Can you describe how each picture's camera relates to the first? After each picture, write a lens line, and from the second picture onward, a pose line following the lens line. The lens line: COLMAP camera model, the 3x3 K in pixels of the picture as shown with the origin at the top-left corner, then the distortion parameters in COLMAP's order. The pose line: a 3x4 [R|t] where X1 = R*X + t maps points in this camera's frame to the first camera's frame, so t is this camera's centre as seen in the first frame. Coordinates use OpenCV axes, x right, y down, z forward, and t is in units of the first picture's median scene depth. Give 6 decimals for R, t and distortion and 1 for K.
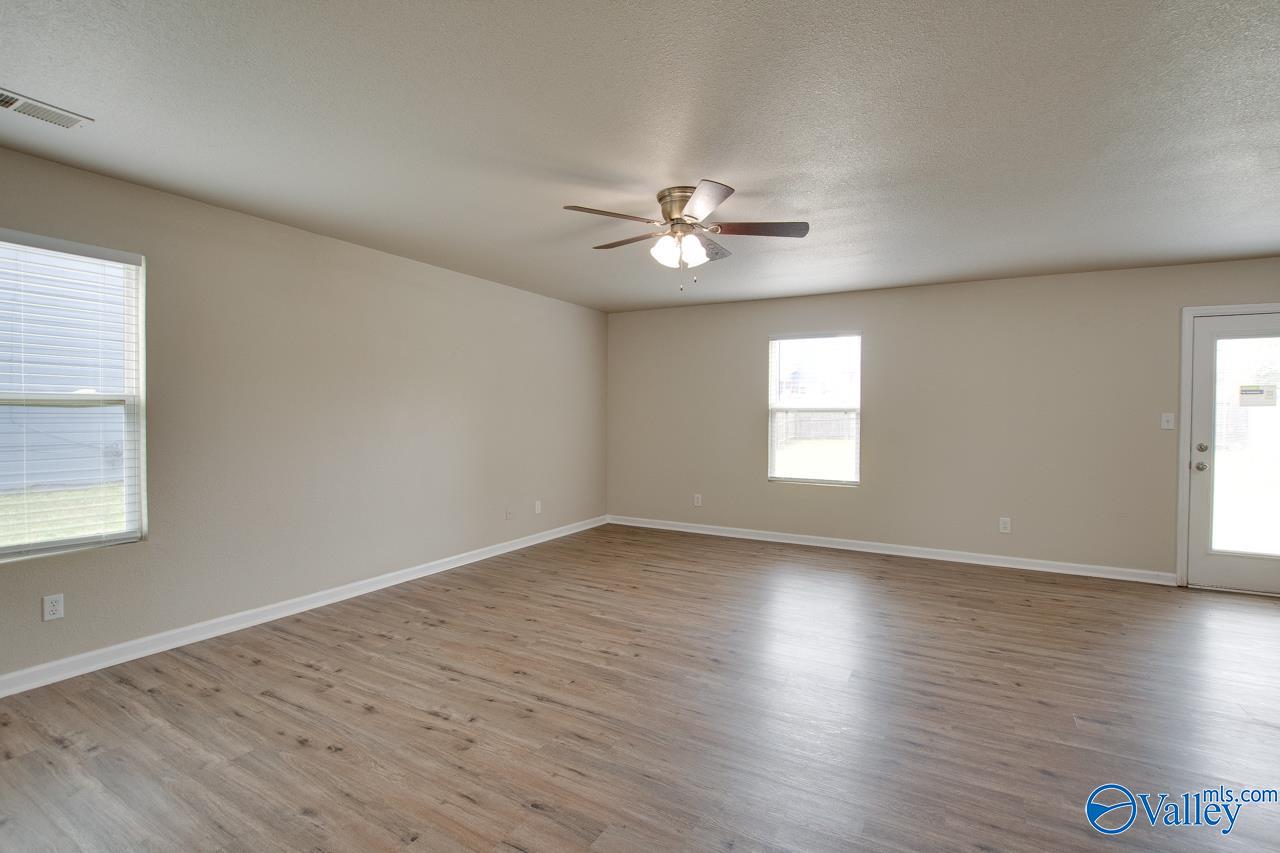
lens RADIAL K [[593.7, 0, 644.6], [0, 593.7, 420.9], [0, 0, 1]] dist [-0.031014, 0.001702]
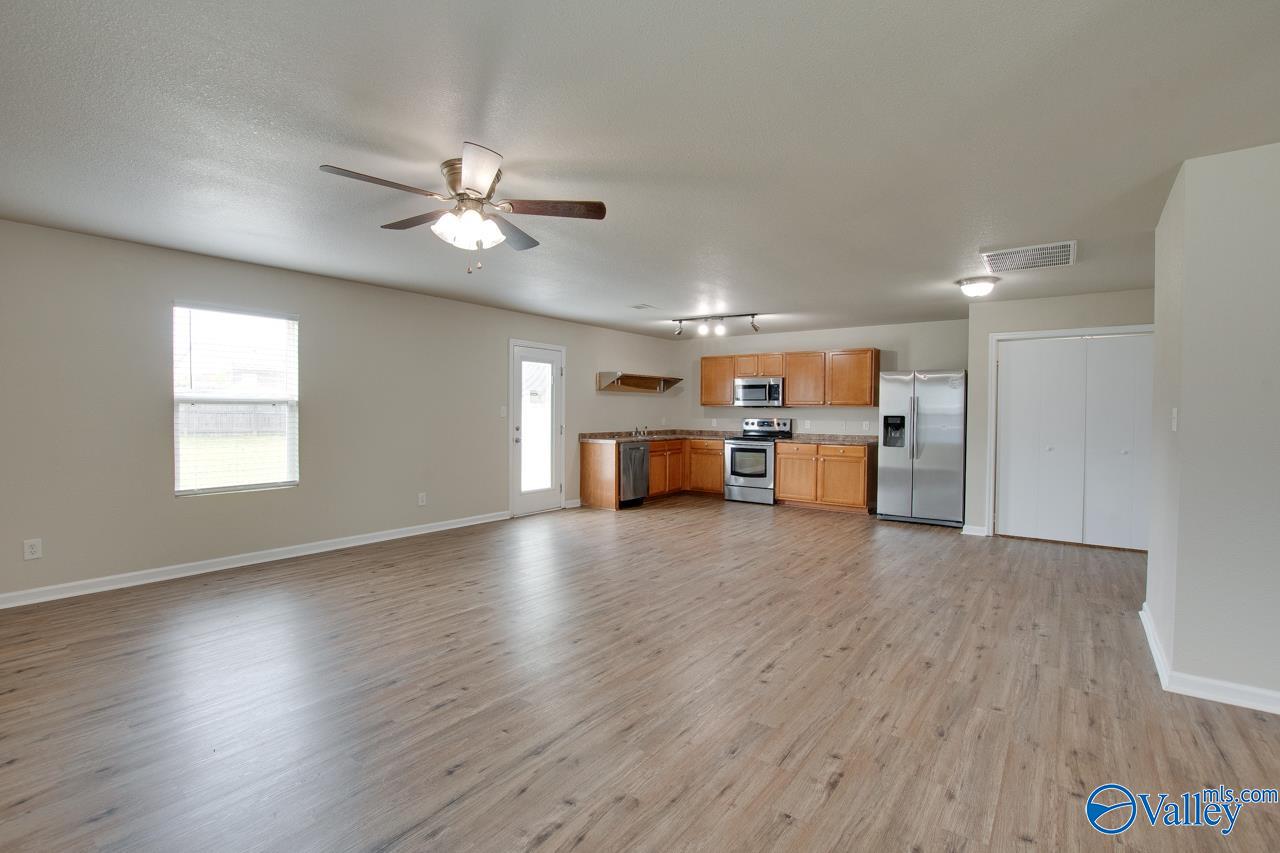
lens RADIAL K [[593.7, 0, 636.7], [0, 593.7, 422.2], [0, 0, 1]] dist [-0.031014, 0.001702]
pose [[0.116003, -0.024684, 0.992942, -0.601741], [0.004914, 0.999693, 0.024278, -0.008670], [-0.993237, 0.002063, 0.116089, 0.472480]]
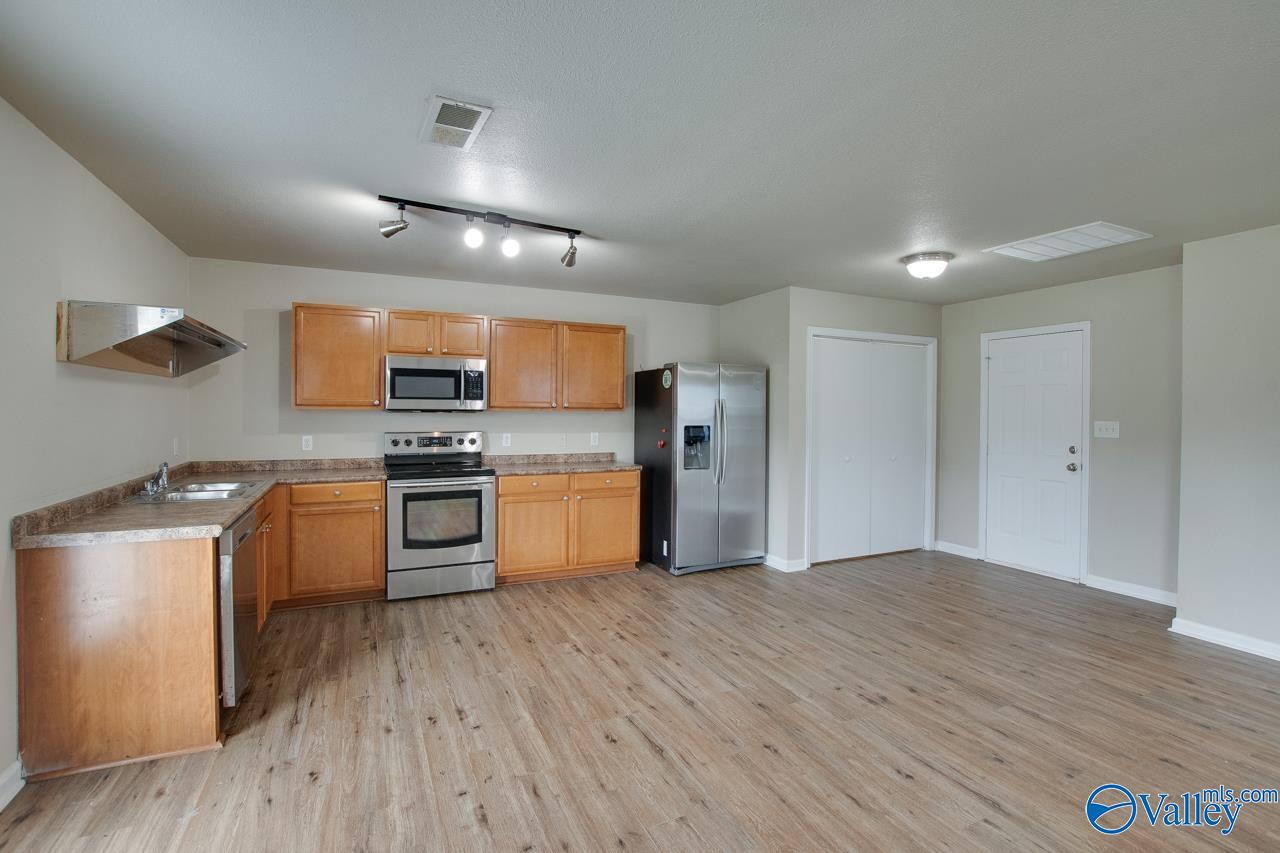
lens RADIAL K [[593.7, 0, 643.7], [0, 593.7, 418.0], [0, 0, 1]] dist [-0.031014, 0.001702]
pose [[-0.824387, -0.021433, 0.565621, 0.477504], [-0.006097, 0.999561, 0.028989, -0.029753], [-0.565994, 0.020449, -0.824156, 0.945586]]
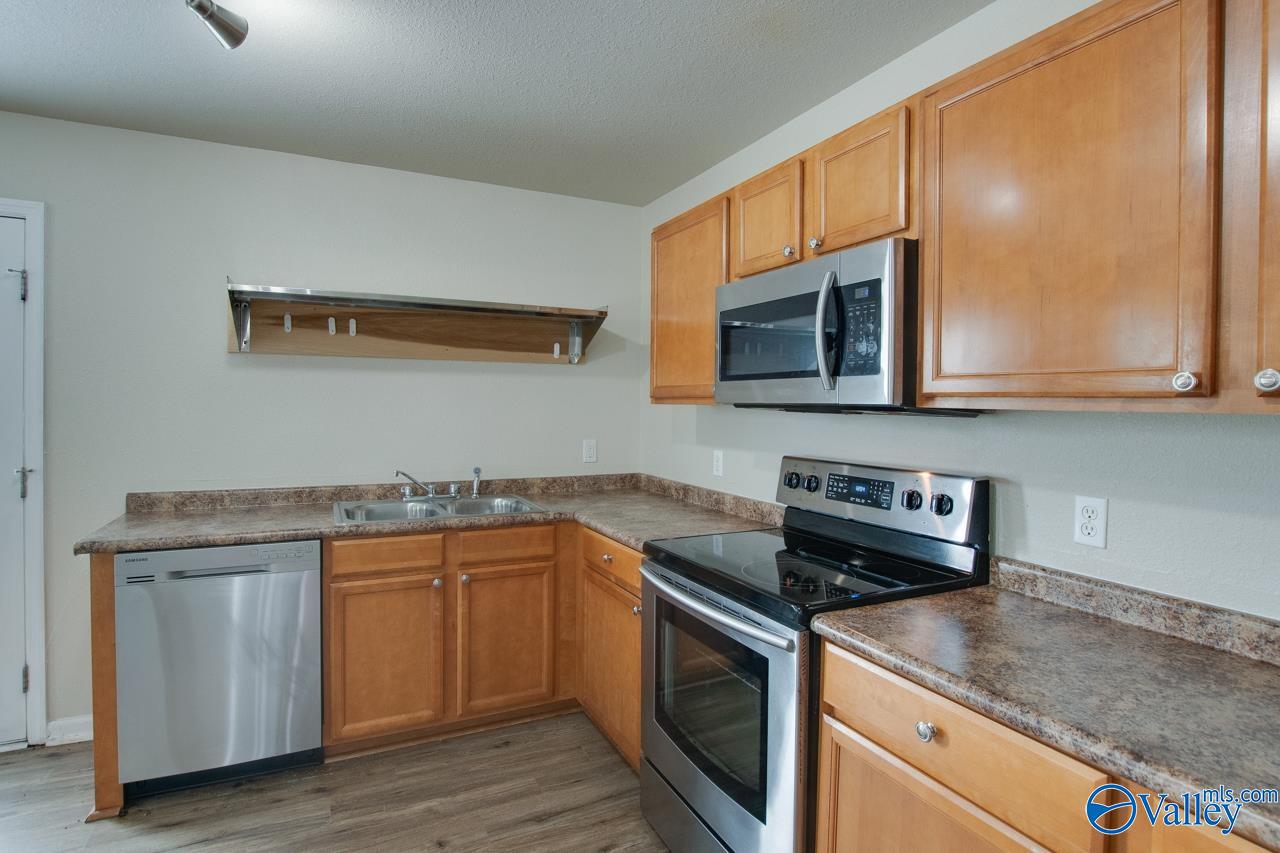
lens RADIAL K [[632.6, 0, 625.2], [0, 632.6, 409.9], [0, 0, 1]] dist [-0.030413, 0.000873]
pose [[0.565075, -0.007386, 0.825007, 0.945539], [0.000788, 0.999964, 0.008412, -0.012917], [-0.825039, -0.004103, 0.565060, 0.163854]]
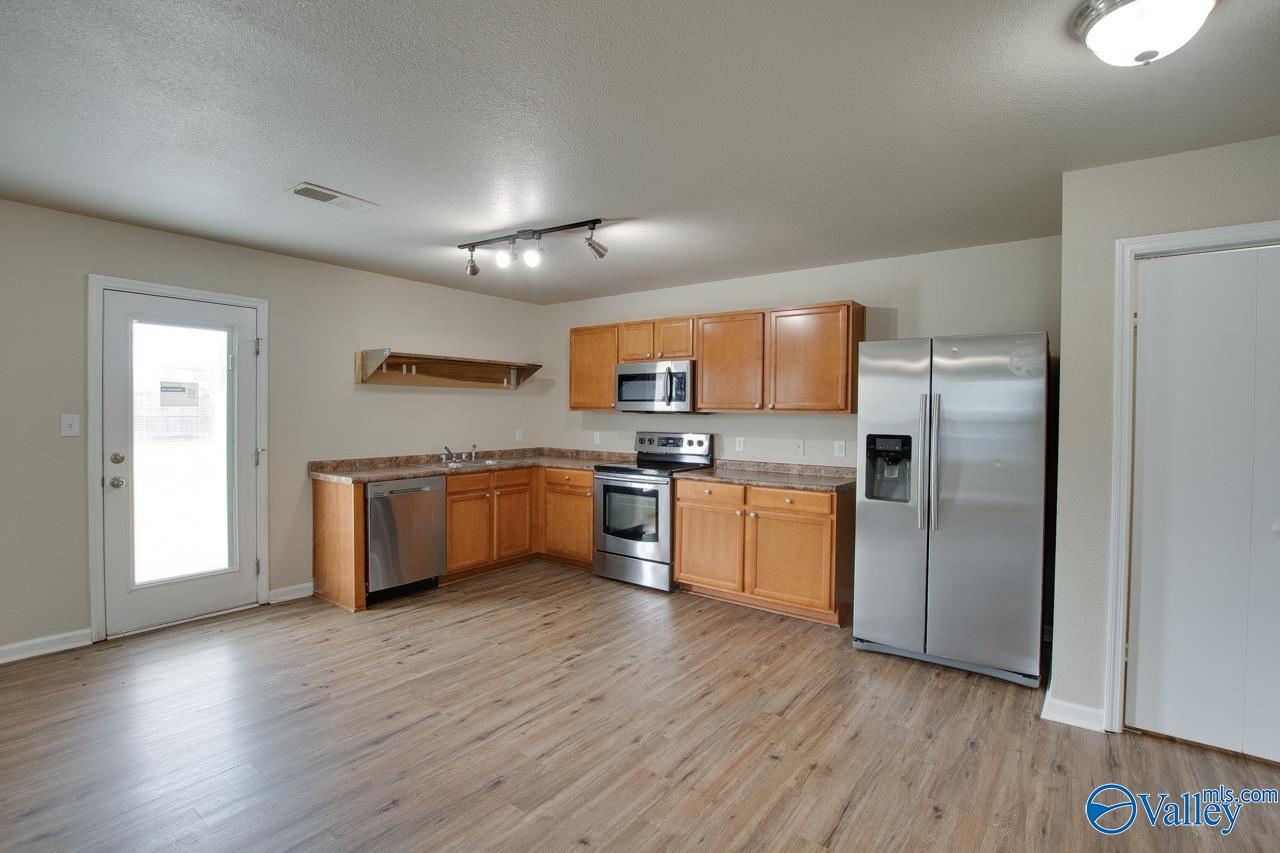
lens RADIAL K [[593.7, 0, 645.6], [0, 593.7, 421.8], [0, 0, 1]] dist [-0.031014, 0.001702]
pose [[0.112795, -0.023367, 0.993343, 0.261811], [0.003760, 0.999726, 0.023090, -0.018369], [-0.993611, 0.001130, 0.112852, 0.195397]]
